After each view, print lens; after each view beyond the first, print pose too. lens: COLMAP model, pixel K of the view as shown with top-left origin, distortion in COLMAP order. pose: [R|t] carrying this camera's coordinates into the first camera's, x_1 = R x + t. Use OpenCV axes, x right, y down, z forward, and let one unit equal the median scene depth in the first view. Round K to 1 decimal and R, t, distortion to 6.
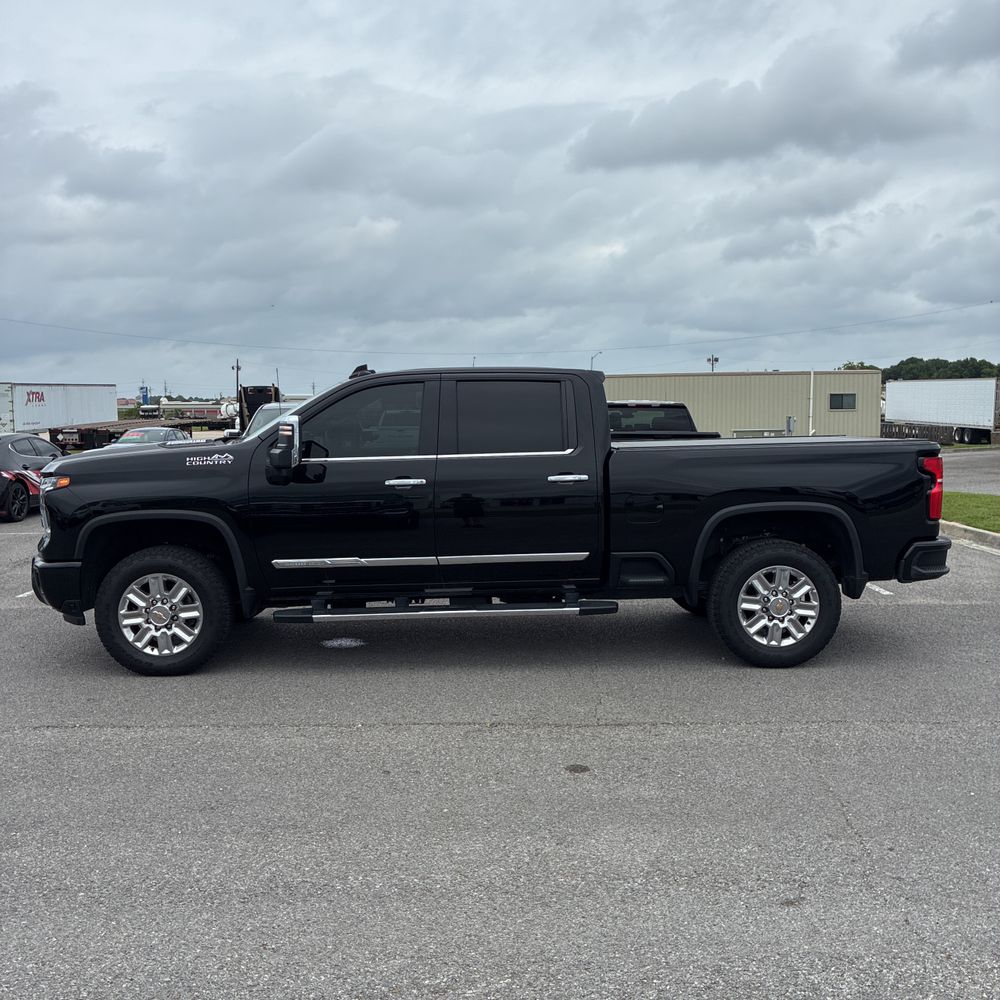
lens RADIAL K [[1026.6, 0, 504.1], [0, 1026.6, 514.6], [0, 0, 1]] dist [0.006945, 0.009200]
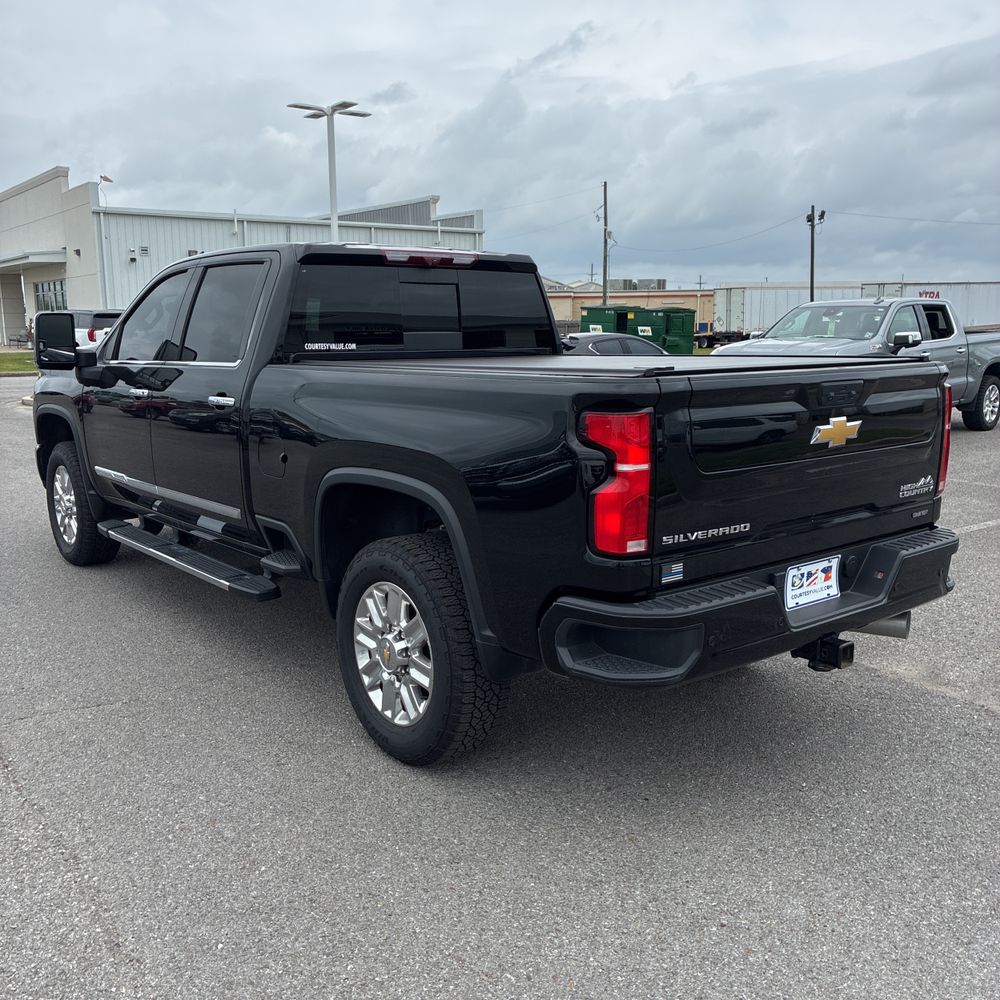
lens RADIAL K [[1026.6, 0, 504.1], [0, 1026.6, 514.6], [0, 0, 1]] dist [0.006945, 0.009200]
pose [[0.602491, 0.154648, -0.782999, 0.733706], [-0.080431, 0.987818, 0.133213, -0.066630], [0.794062, -0.017282, 0.607591, 0.703059]]
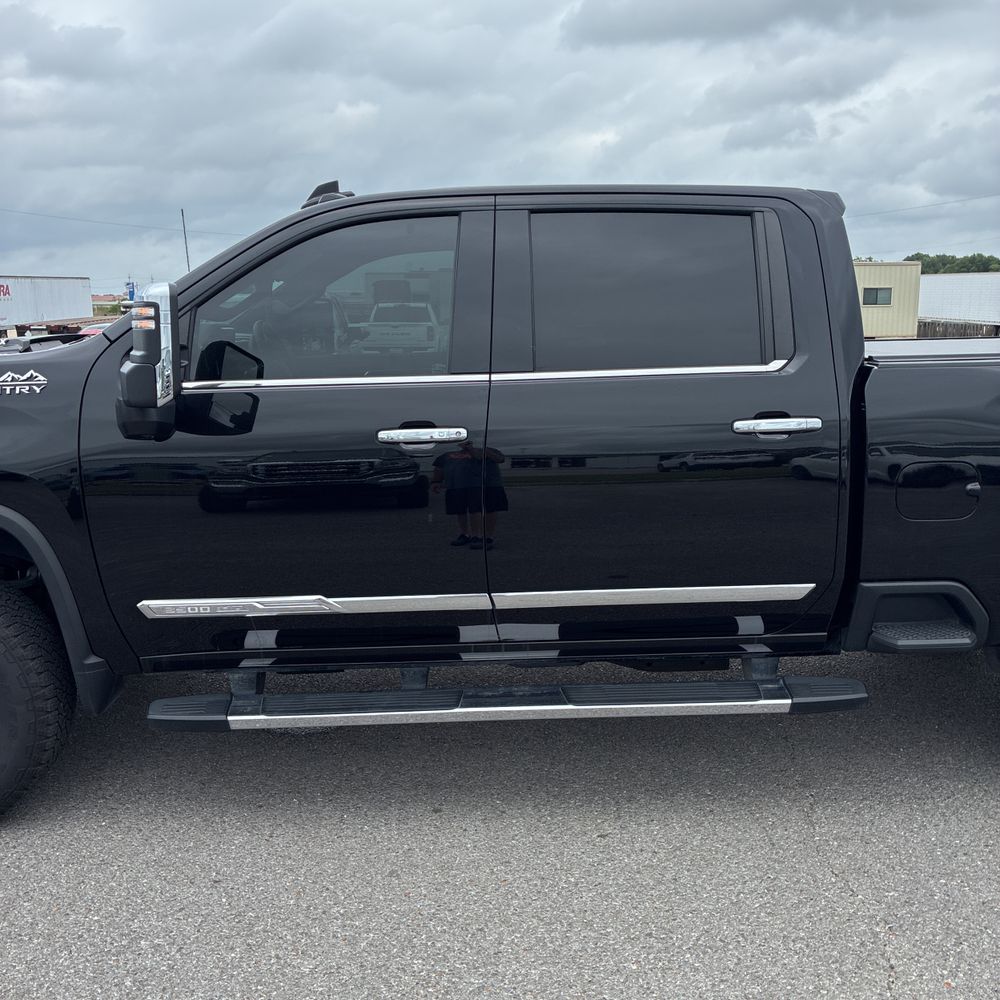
lens RADIAL K [[1007.6, 0, 491.5], [0, 1007.6, 517.4], [0, 0, 1]] dist [0.018805, 0.002080]
pose [[0.999983, -0.000436, 0.005781, -0.066374], [-0.000148, 0.994926, 0.100611, -0.038968], [-0.005795, -0.100610, 0.994909, 0.533459]]
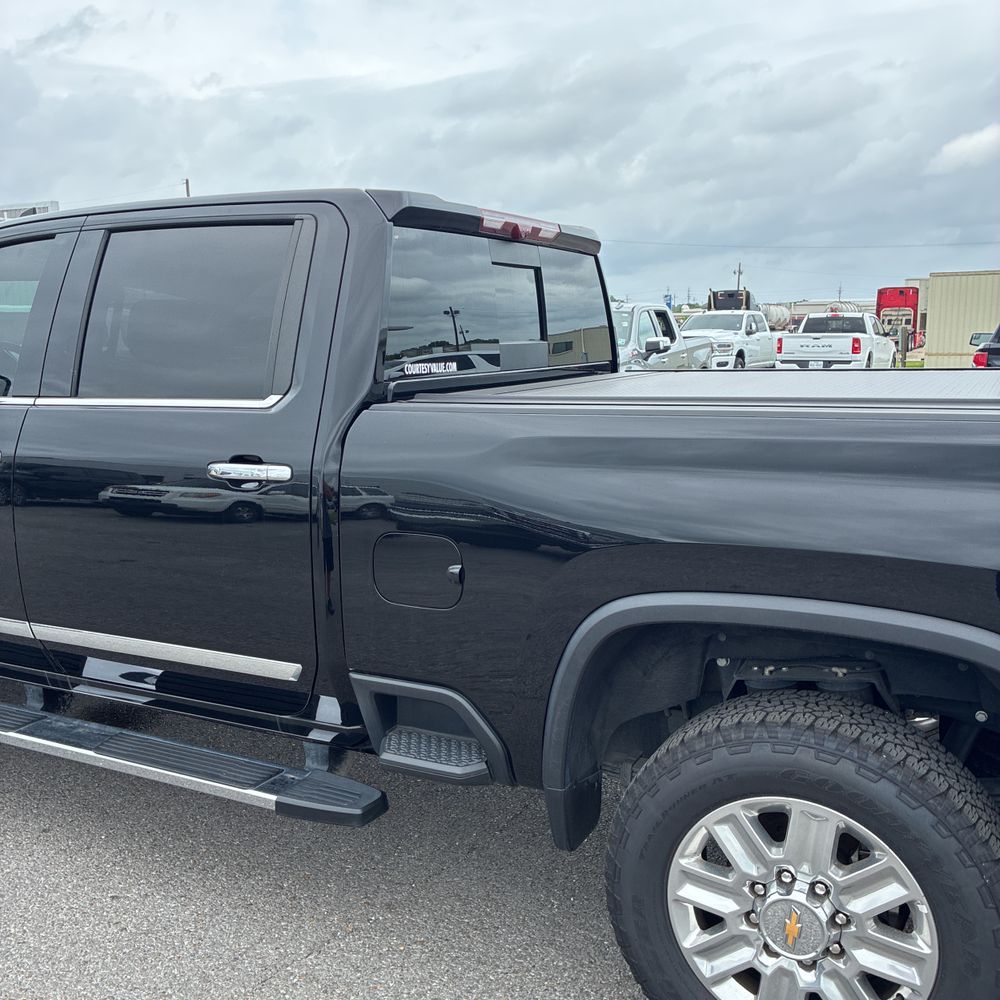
lens RADIAL K [[1026.6, 0, 504.1], [0, 1026.6, 514.6], [0, 0, 1]] dist [0.006945, 0.009200]
pose [[0.872633, 0.090720, -0.479876, 0.327898], [-0.048391, 0.993822, 0.099885, -0.061283], [0.485973, -0.063942, 0.871632, 0.688417]]
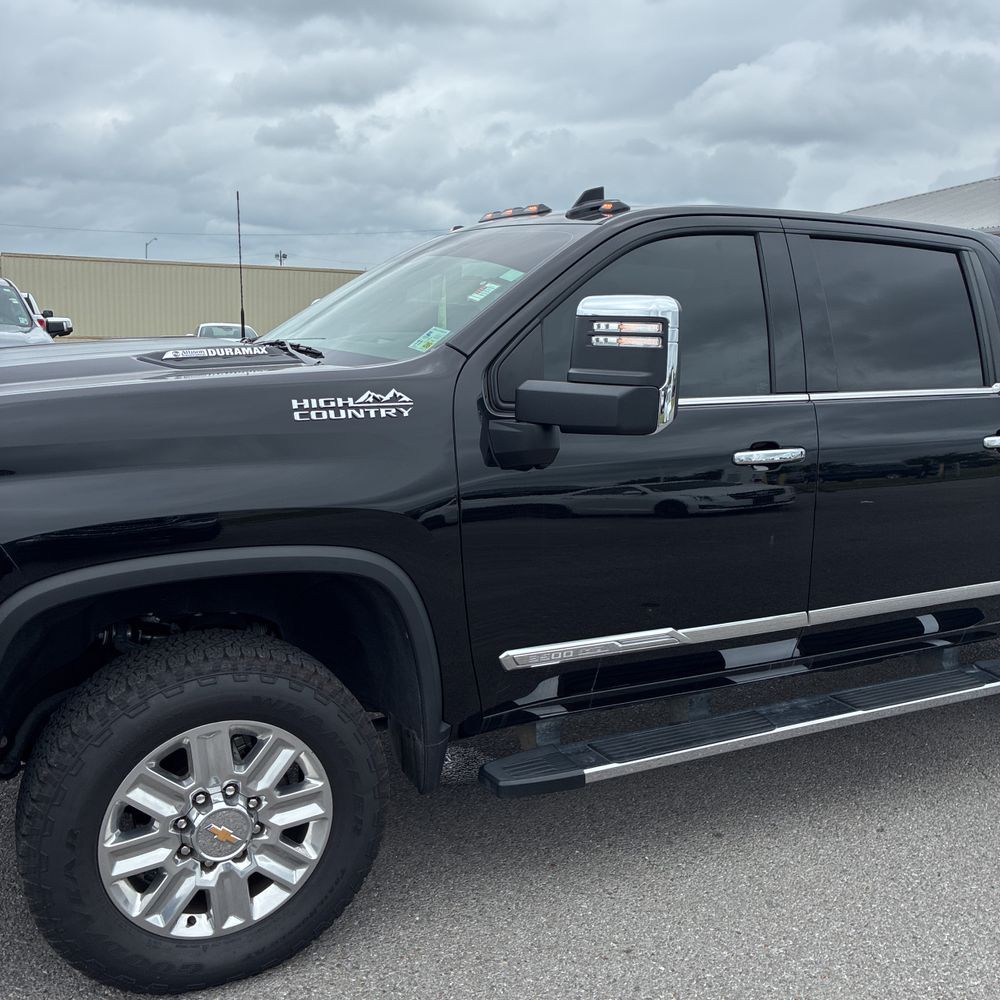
lens RADIAL K [[1069.9, 0, 502.1], [0, 1069.9, 524.5], [0, 0, 1]] dist [0.033879, 0.004501]
pose [[0.892457, -0.050418, 0.448305, -0.403944], [0.009247, 0.995571, 0.093558, -0.045339], [-0.451037, -0.079351, 0.888971, 0.610518]]
